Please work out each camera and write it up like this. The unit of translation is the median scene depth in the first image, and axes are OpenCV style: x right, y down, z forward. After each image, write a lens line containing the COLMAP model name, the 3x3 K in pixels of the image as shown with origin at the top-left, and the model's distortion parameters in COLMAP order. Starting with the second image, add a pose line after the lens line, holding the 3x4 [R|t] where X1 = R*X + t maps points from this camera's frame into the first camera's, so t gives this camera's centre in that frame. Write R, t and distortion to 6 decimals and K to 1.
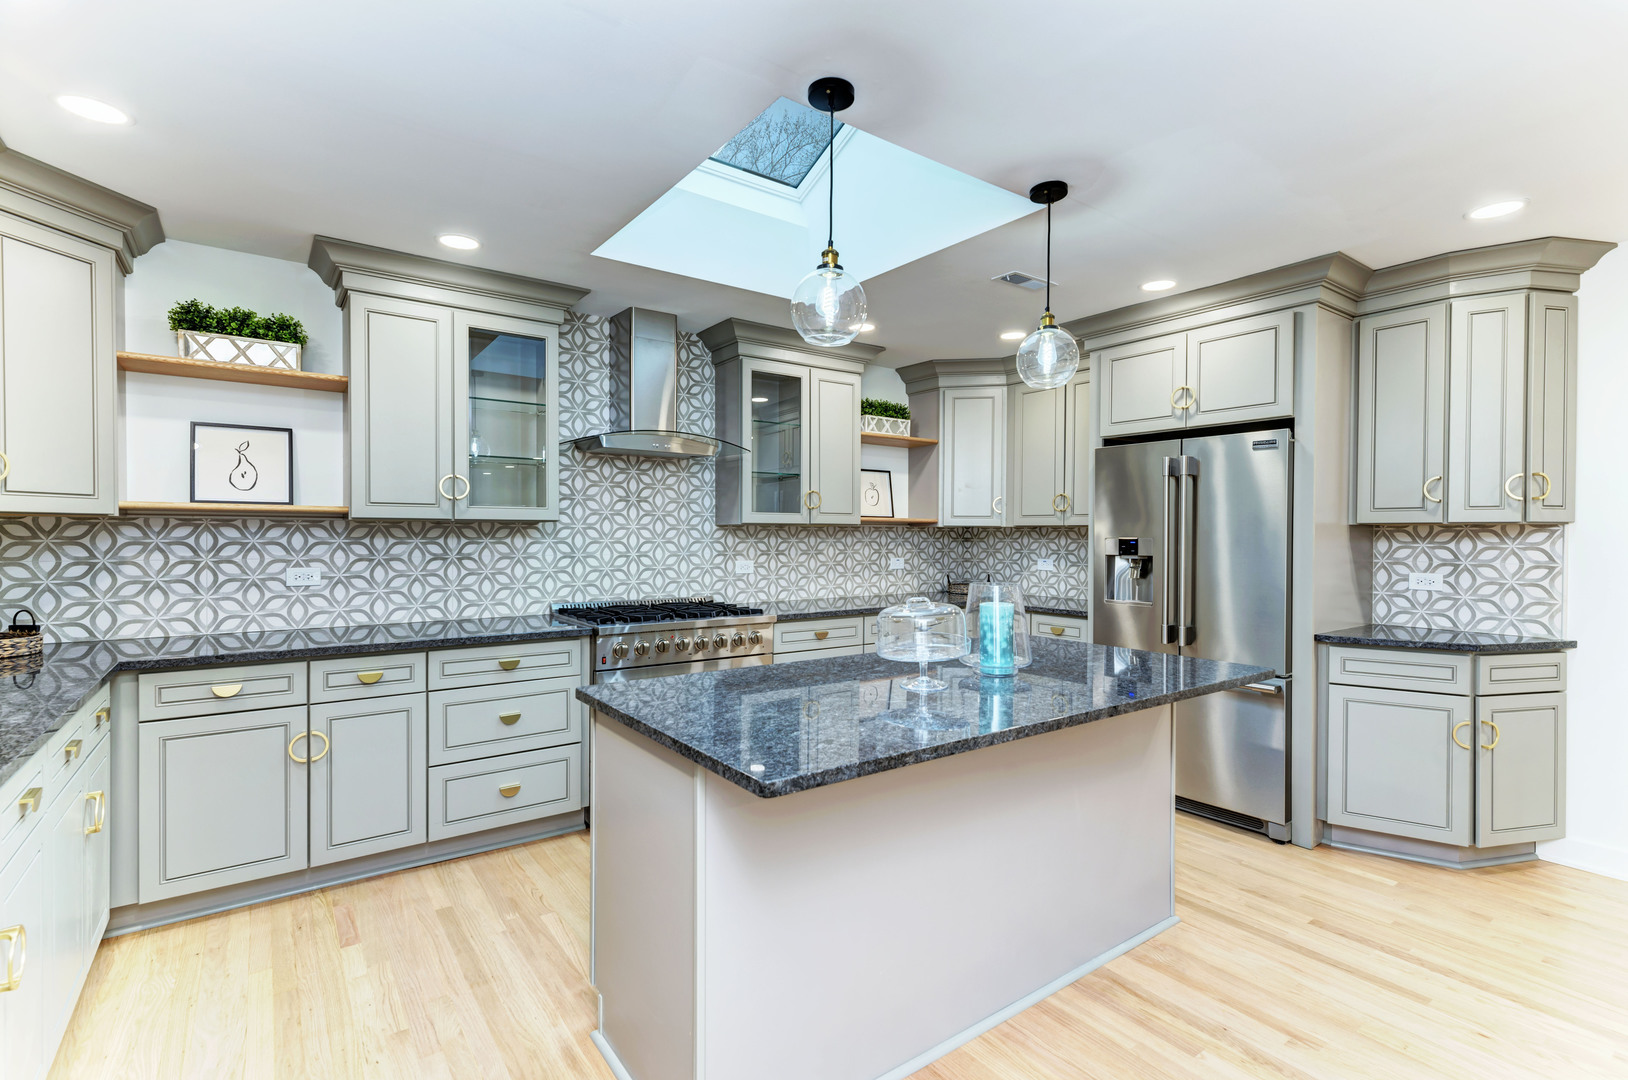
lens RADIAL K [[765.2, 0, 799.3], [0, 765.2, 544.7], [0, 0, 1]] dist [0.020639, -0.002727]
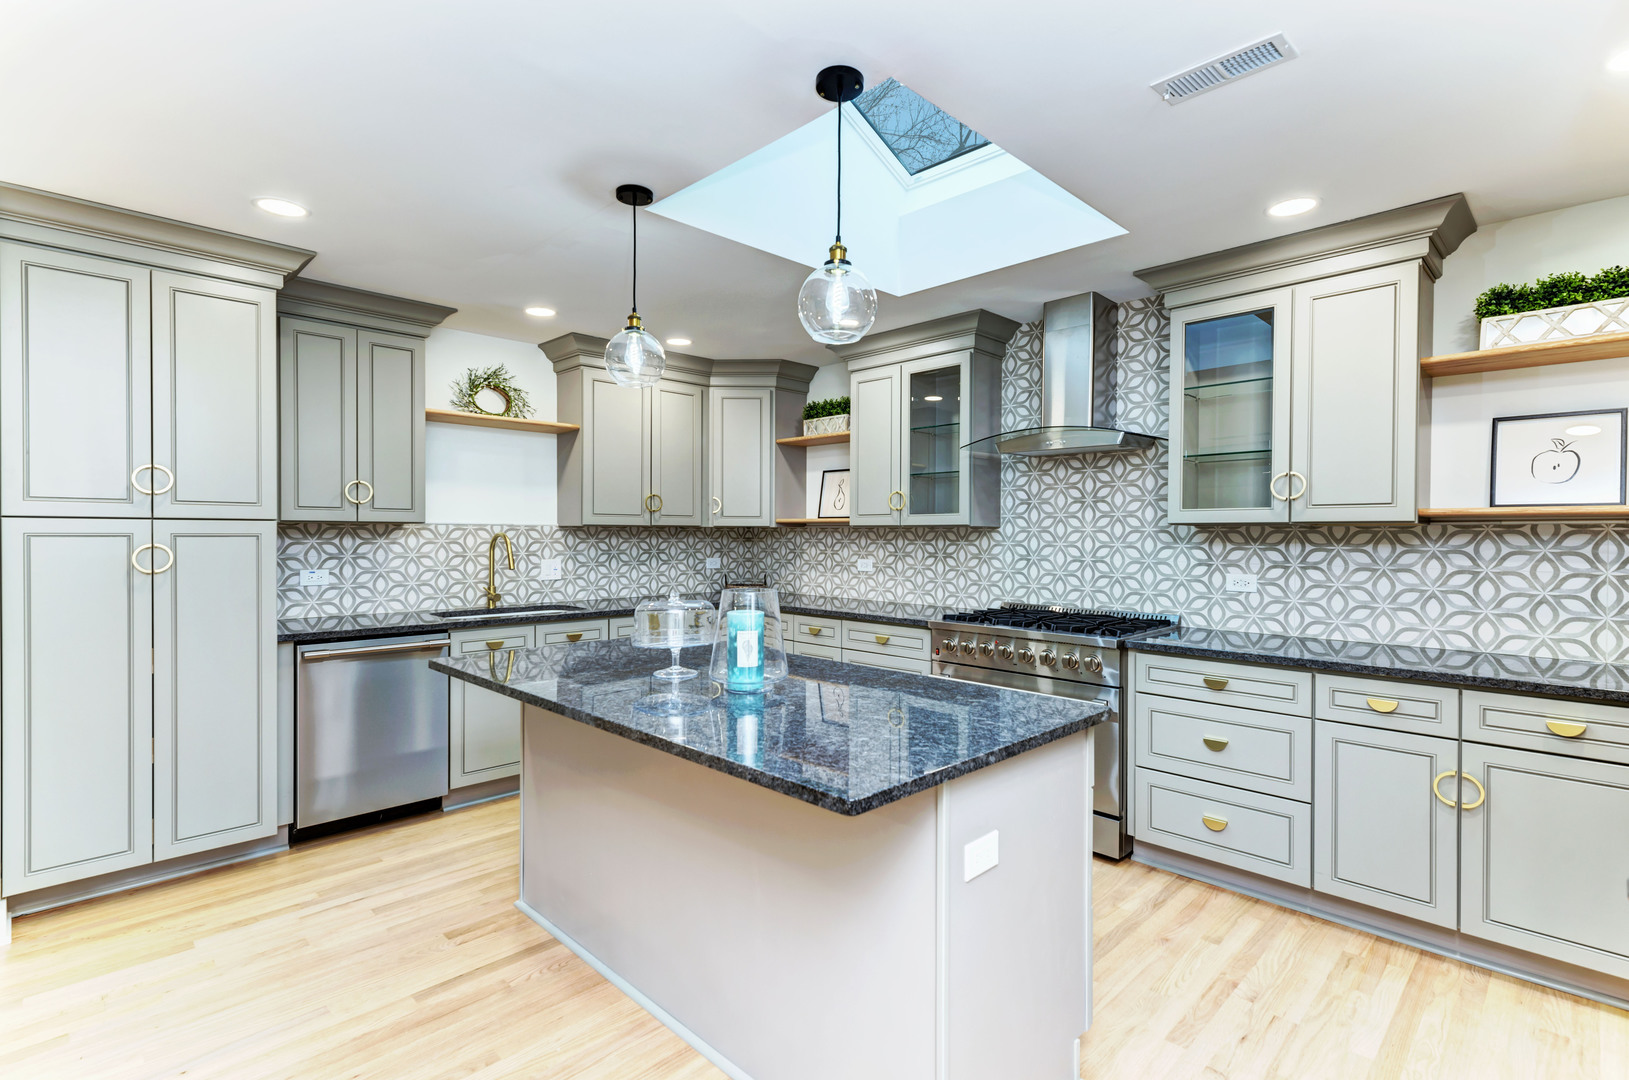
lens RADIAL K [[765.7, 0, 809.6], [0, 765.7, 537.9], [0, 0, 1]] dist [0.020639, -0.002727]
pose [[0.159933, 0.000098, -0.987128, 0.668391], [-0.019321, 0.999809, -0.003031, -0.004261], [0.986939, 0.019557, 0.159904, 0.531360]]
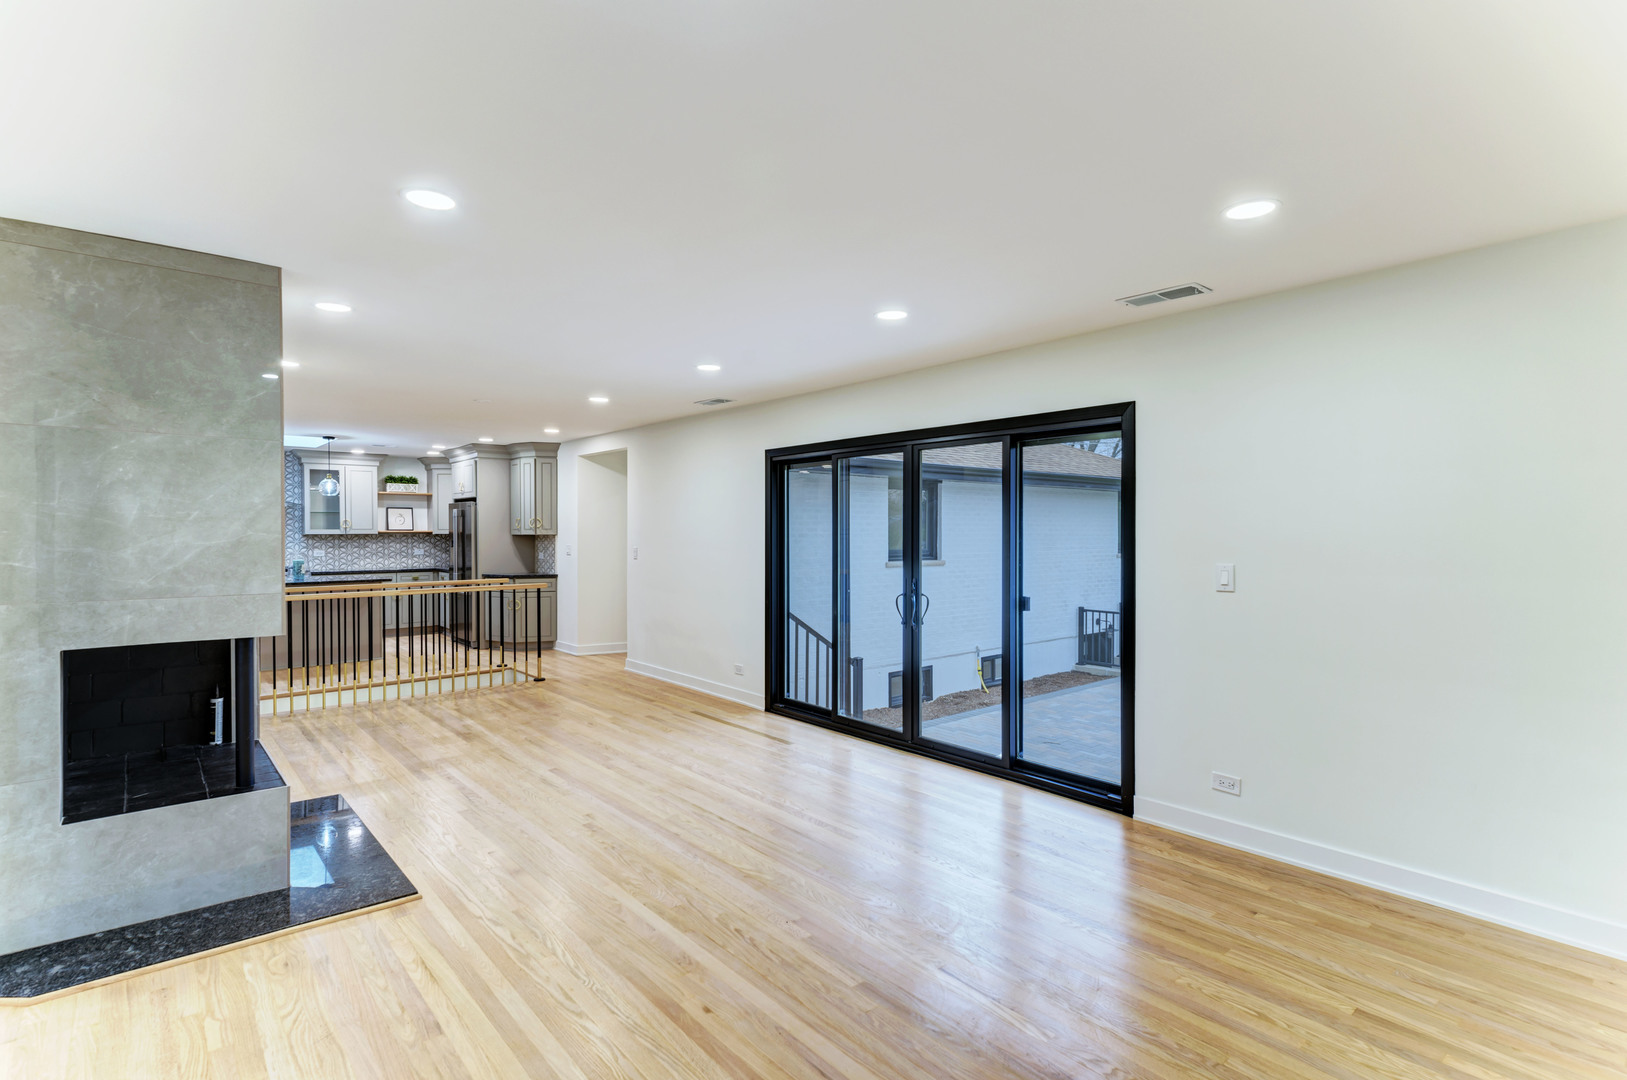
lens RADIAL K [[796.0, 0, 807.2], [0, 796.0, 539.8], [0, 0, 1]] dist [0.016161, -0.001741]
pose [[0.997224, -0.006283, 0.074189, 1.331566], [0.006475, 0.999976, -0.002339, 0.003946], [-0.074173, 0.002813, 0.997241, -1.629892]]
